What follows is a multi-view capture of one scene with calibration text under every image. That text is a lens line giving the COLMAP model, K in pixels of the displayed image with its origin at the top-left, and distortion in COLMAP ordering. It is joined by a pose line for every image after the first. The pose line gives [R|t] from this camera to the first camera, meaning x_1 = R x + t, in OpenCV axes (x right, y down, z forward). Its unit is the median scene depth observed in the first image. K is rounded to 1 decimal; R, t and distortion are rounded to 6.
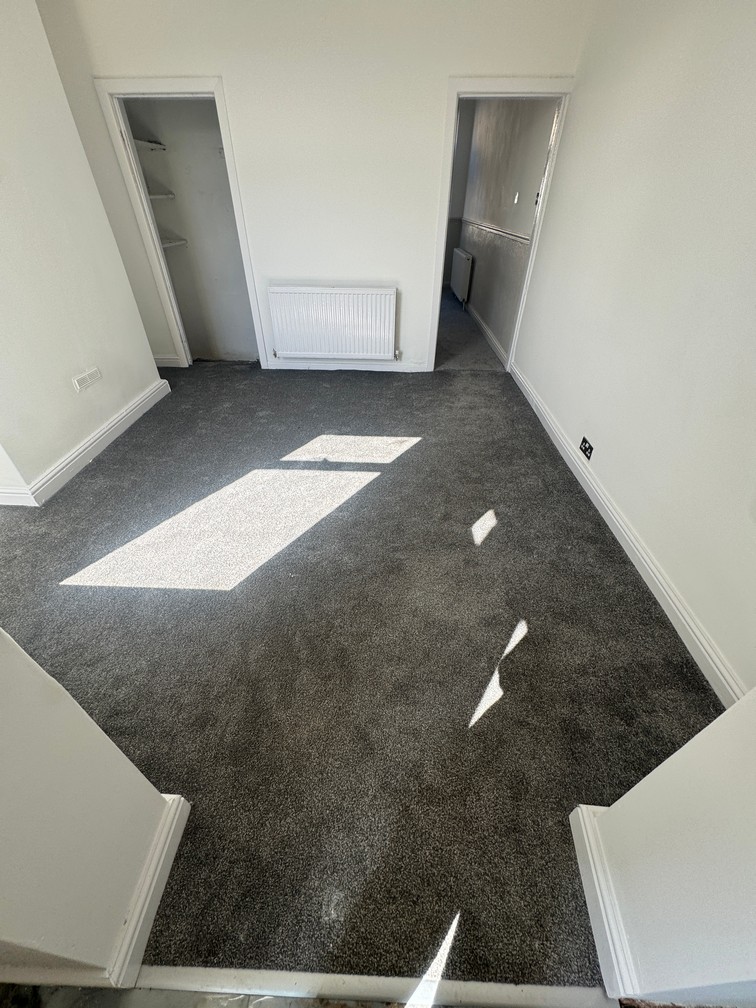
lens RADIAL K [[400.1, 0, 379.6], [0, 400.1, 507.4], [0, 0, 1]] dist [-0.012558, 0.001554]
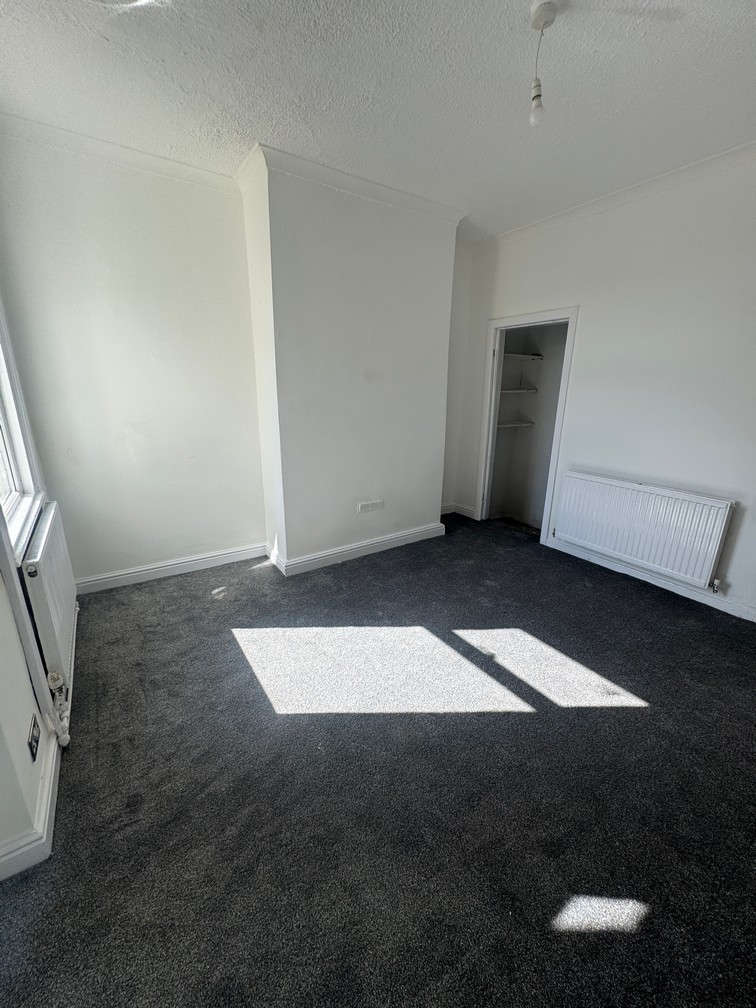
lens RADIAL K [[400.1, 0, 380.5], [0, 400.1, 503.3], [0, 0, 1]] dist [-0.012558, 0.001554]
pose [[0.584845, 0.228845, -0.778195, 0.262033], [-0.503687, 0.854460, -0.127269, -0.153901], [0.635812, 0.466399, 0.614993, 0.175005]]
